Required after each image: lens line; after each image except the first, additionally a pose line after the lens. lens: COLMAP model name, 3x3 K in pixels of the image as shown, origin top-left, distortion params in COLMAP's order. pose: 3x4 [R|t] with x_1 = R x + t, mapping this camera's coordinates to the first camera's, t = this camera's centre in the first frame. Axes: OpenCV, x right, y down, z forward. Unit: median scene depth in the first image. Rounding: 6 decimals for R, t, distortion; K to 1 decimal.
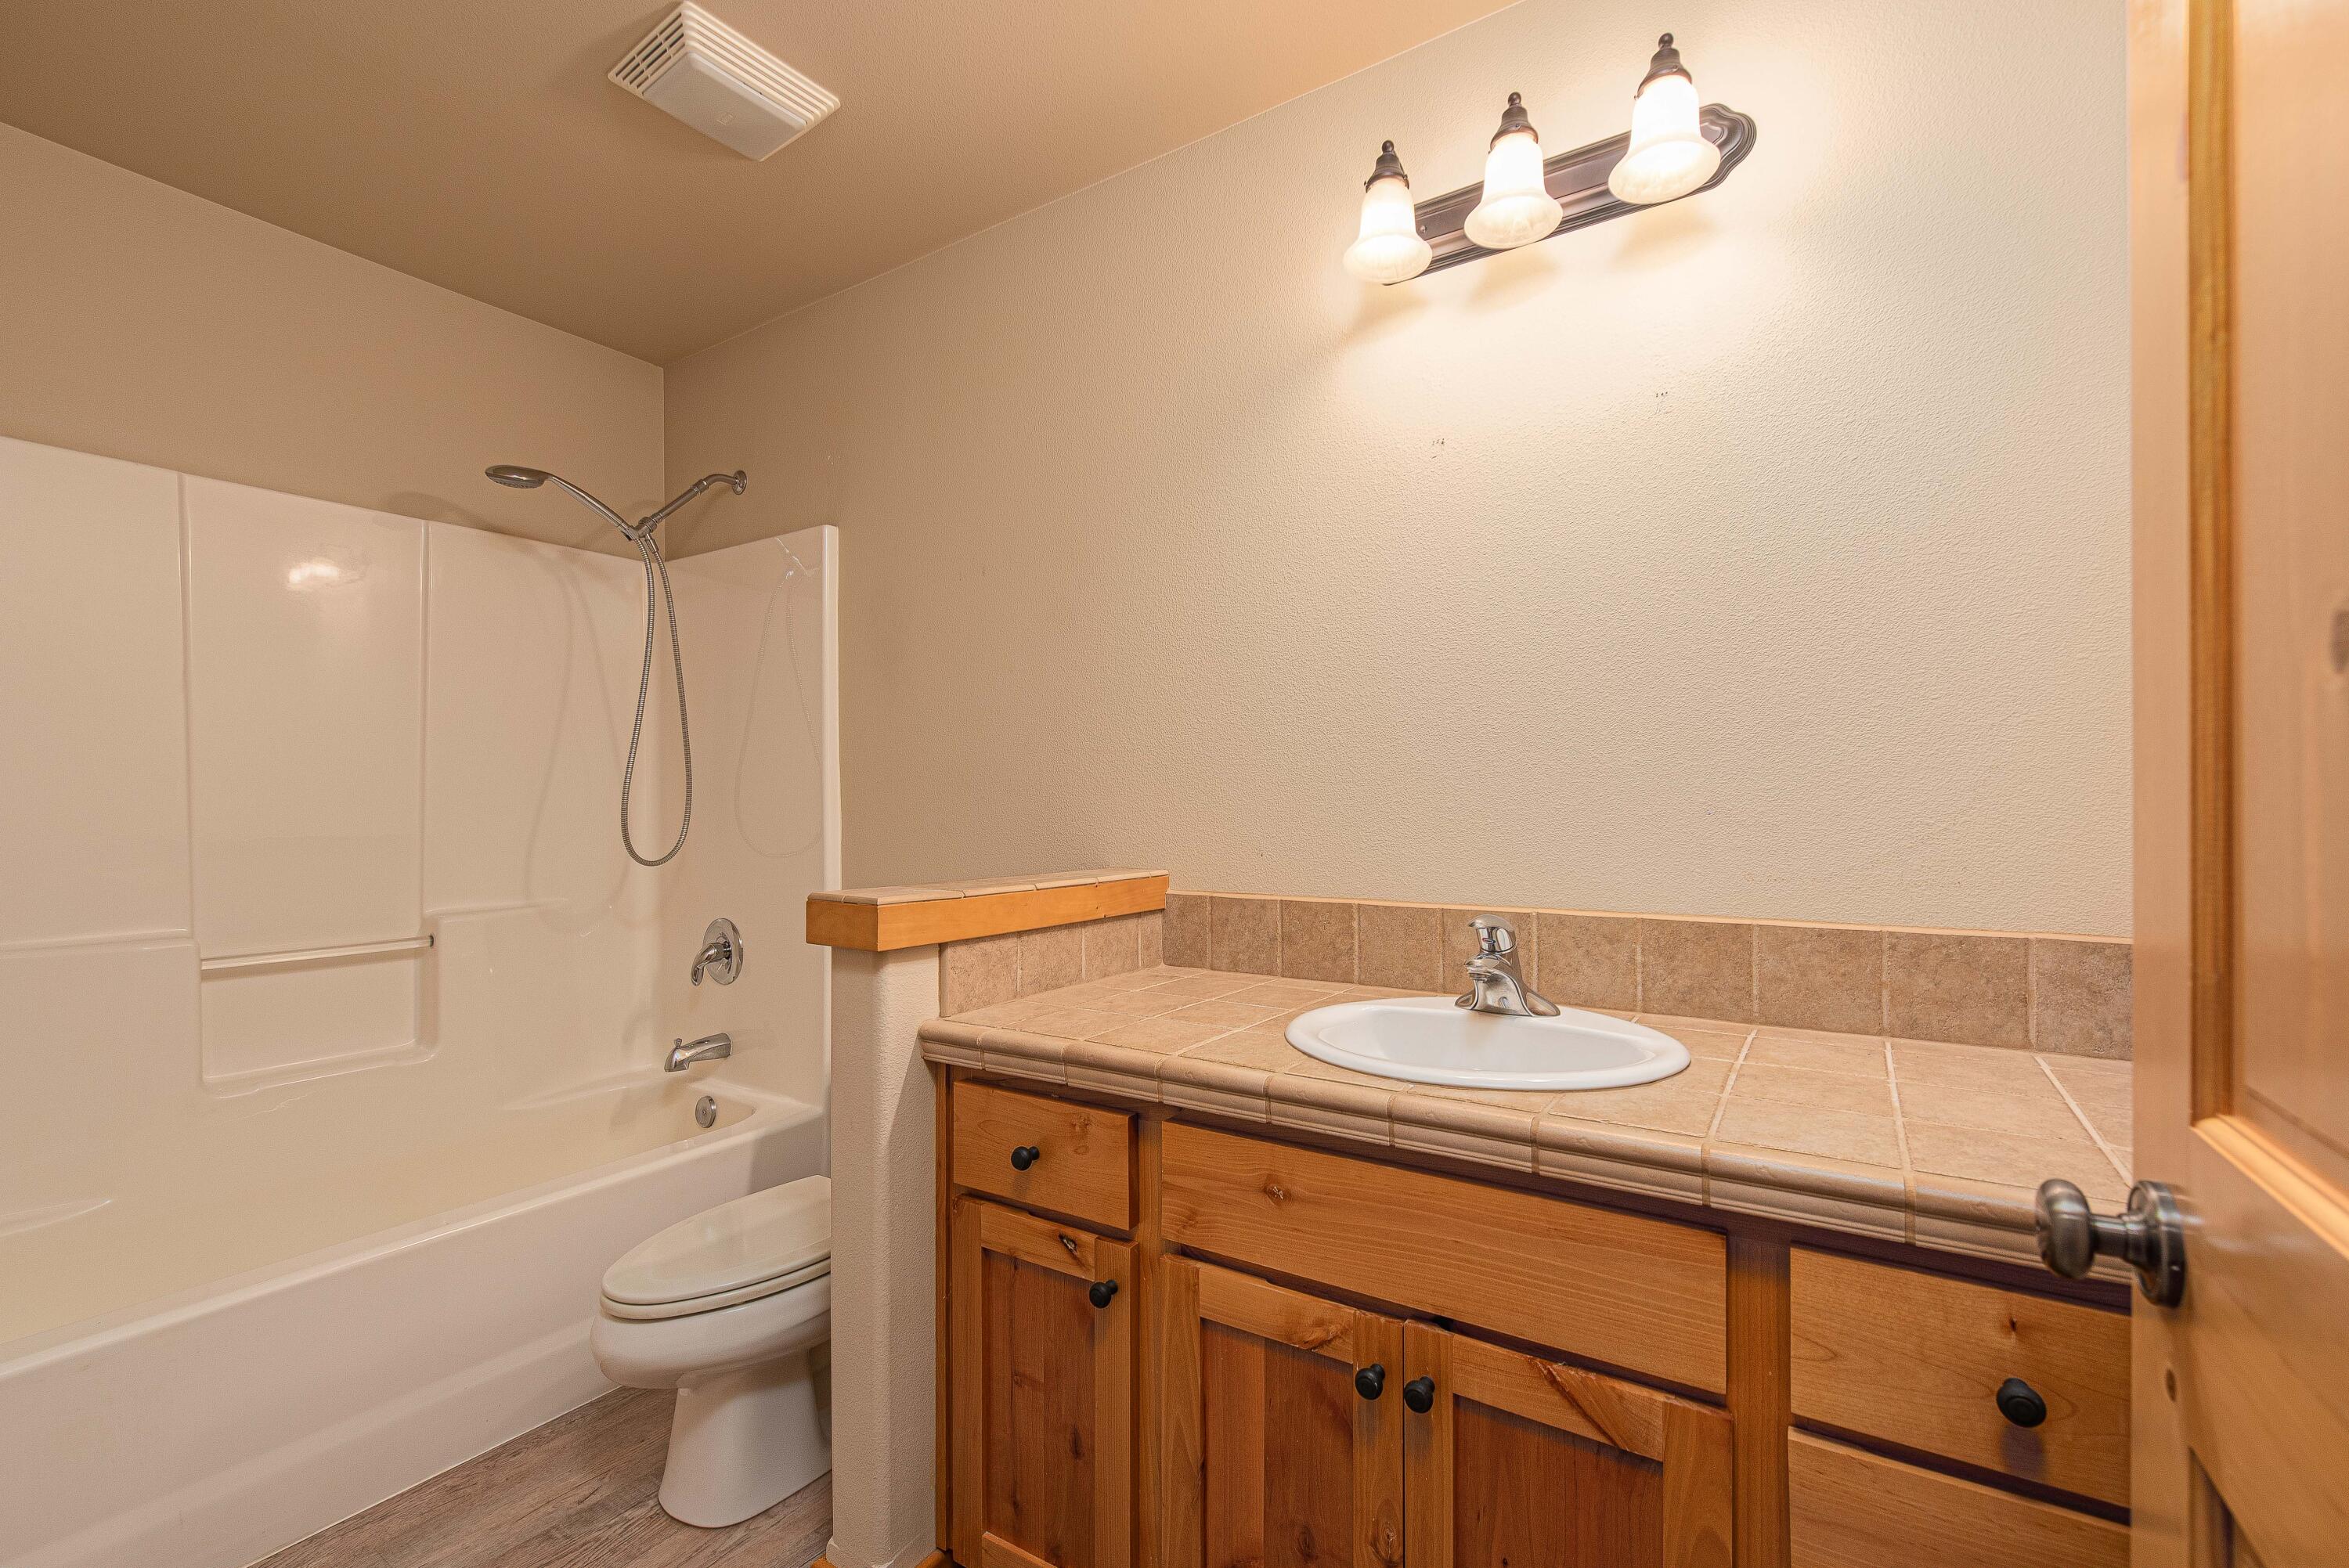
lens RADIAL K [[932.6, 0, 1183.5], [0, 932.6, 789.6], [0, 0, 1]] dist [0.006034, -0.000321]
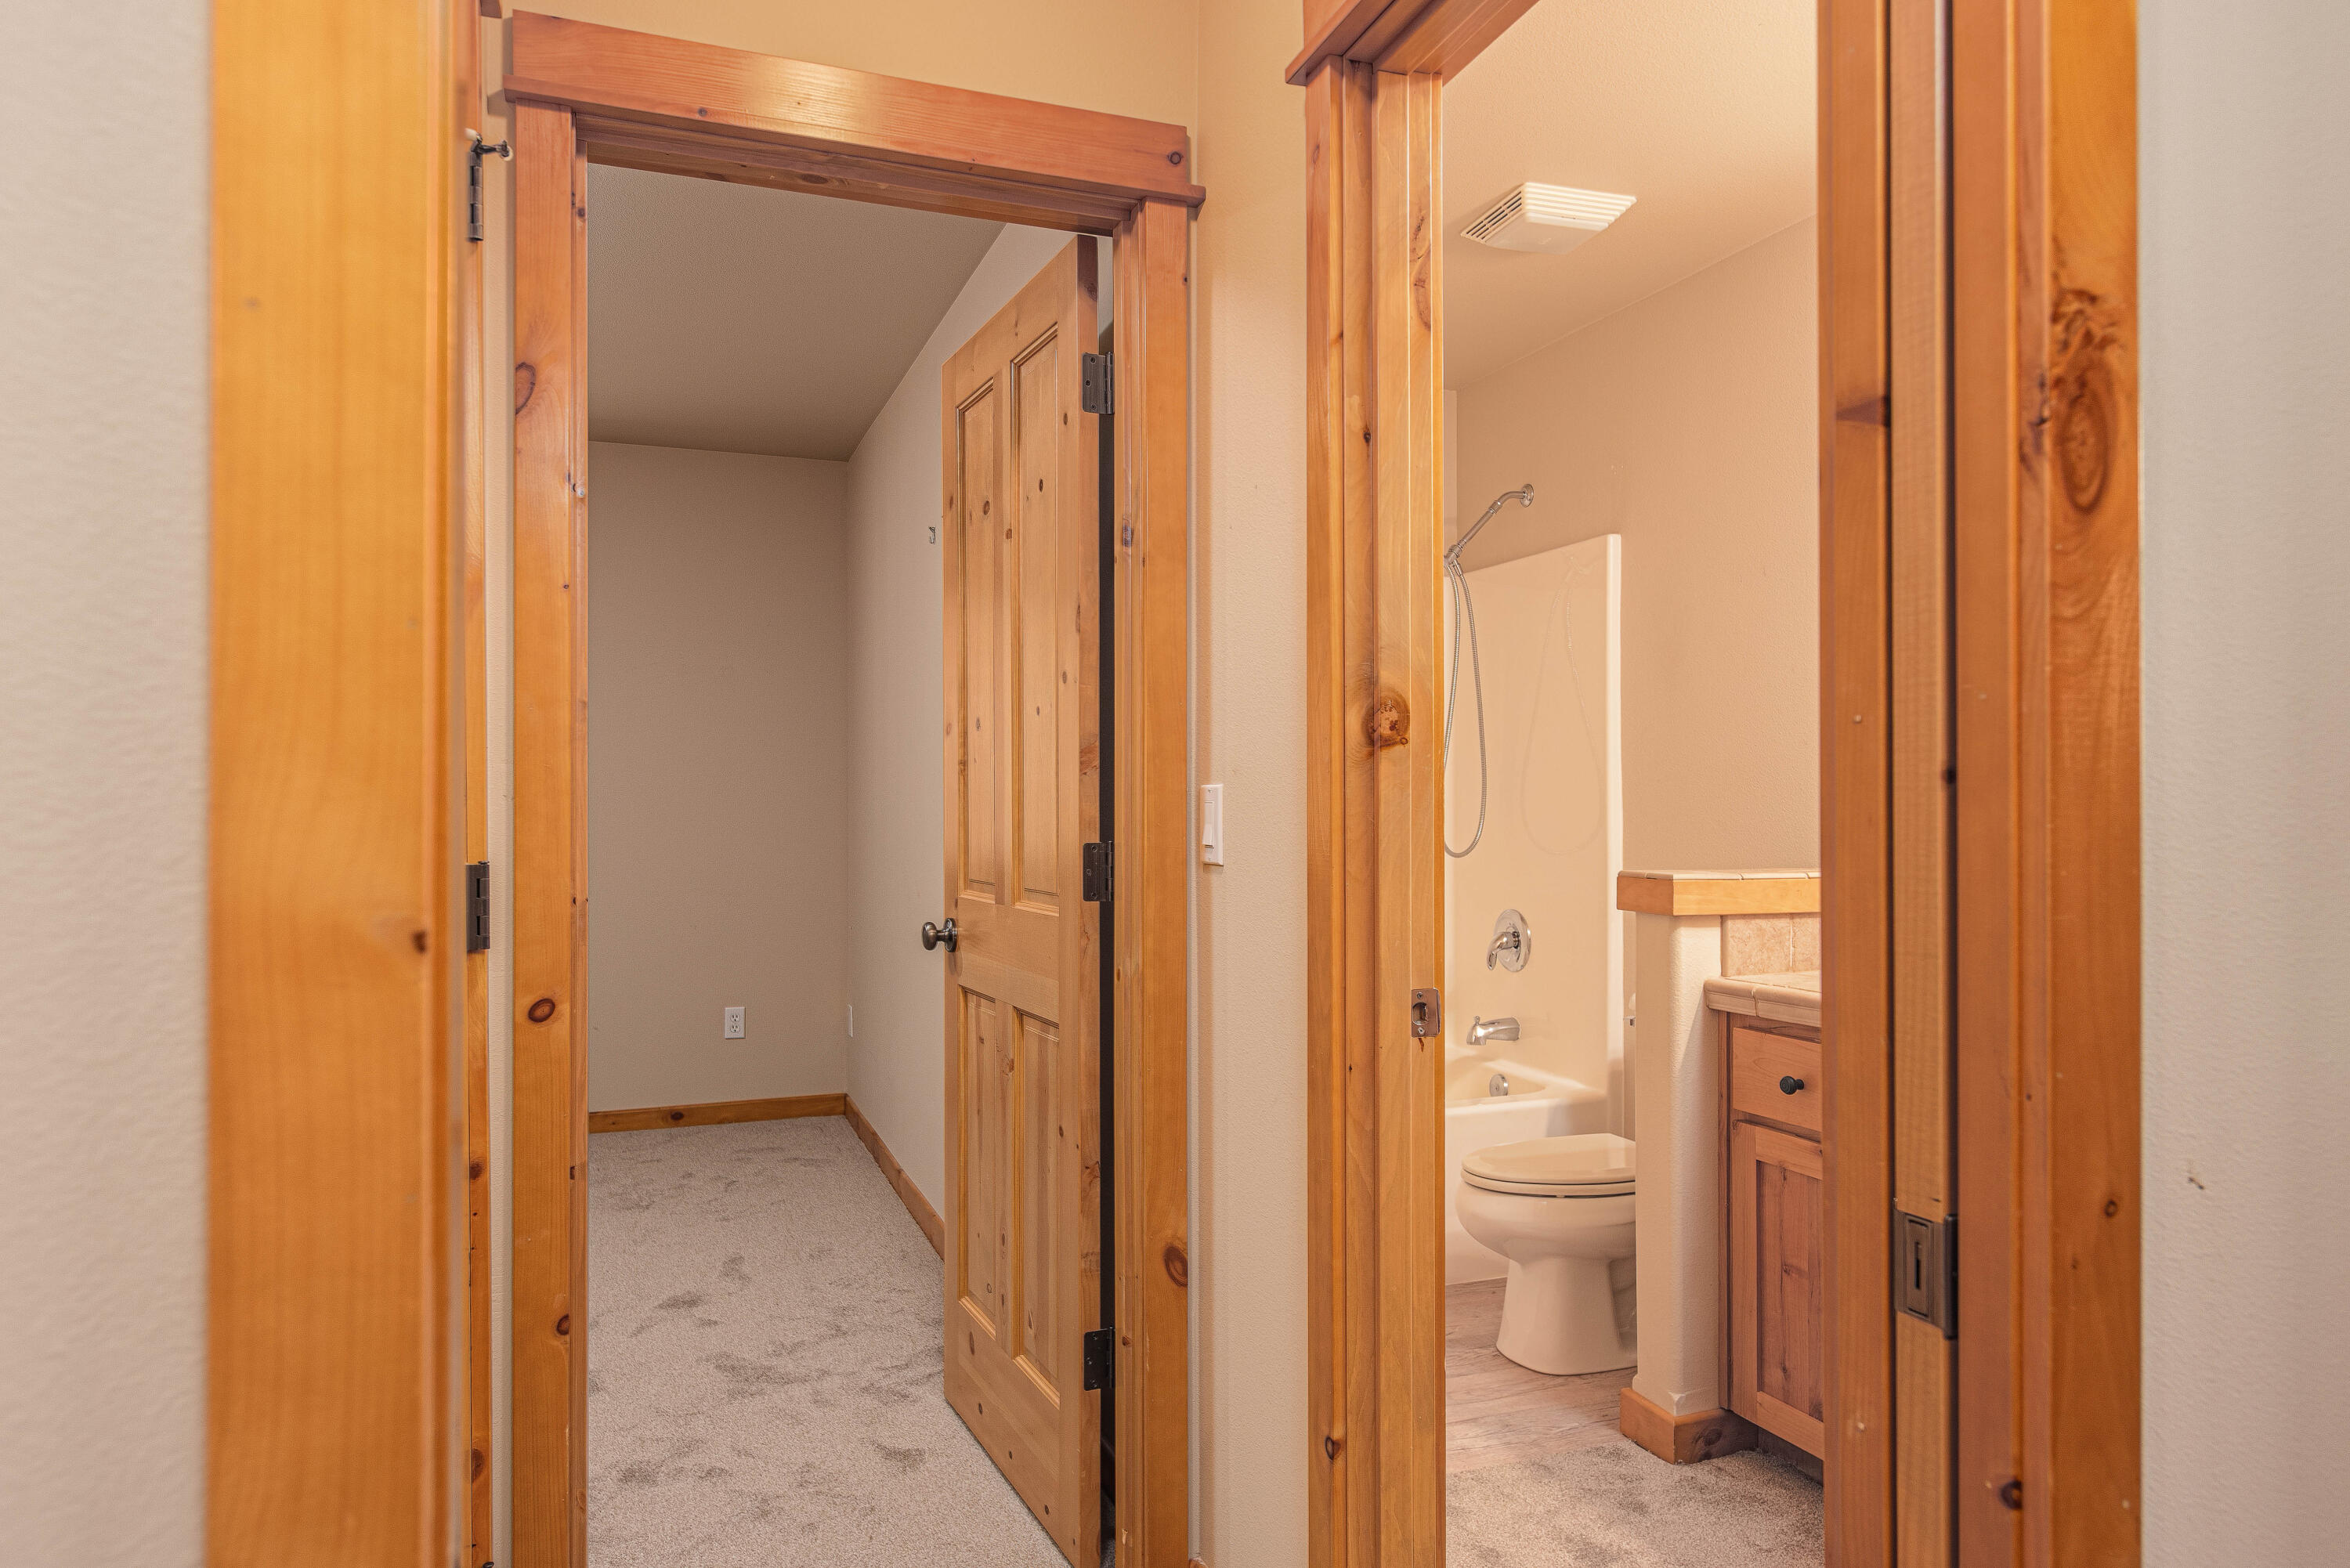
lens RADIAL K [[1617.1, 0, 1182.1], [0, 1617.1, 792.1], [0, 0, 1]] dist [0.003703, 0.000634]
pose [[0.839198, 0.003228, -0.543817, 0.295293], [-0.000140, 0.999984, 0.005720, -0.010150], [0.543827, -0.004725, 0.839184, -1.152774]]
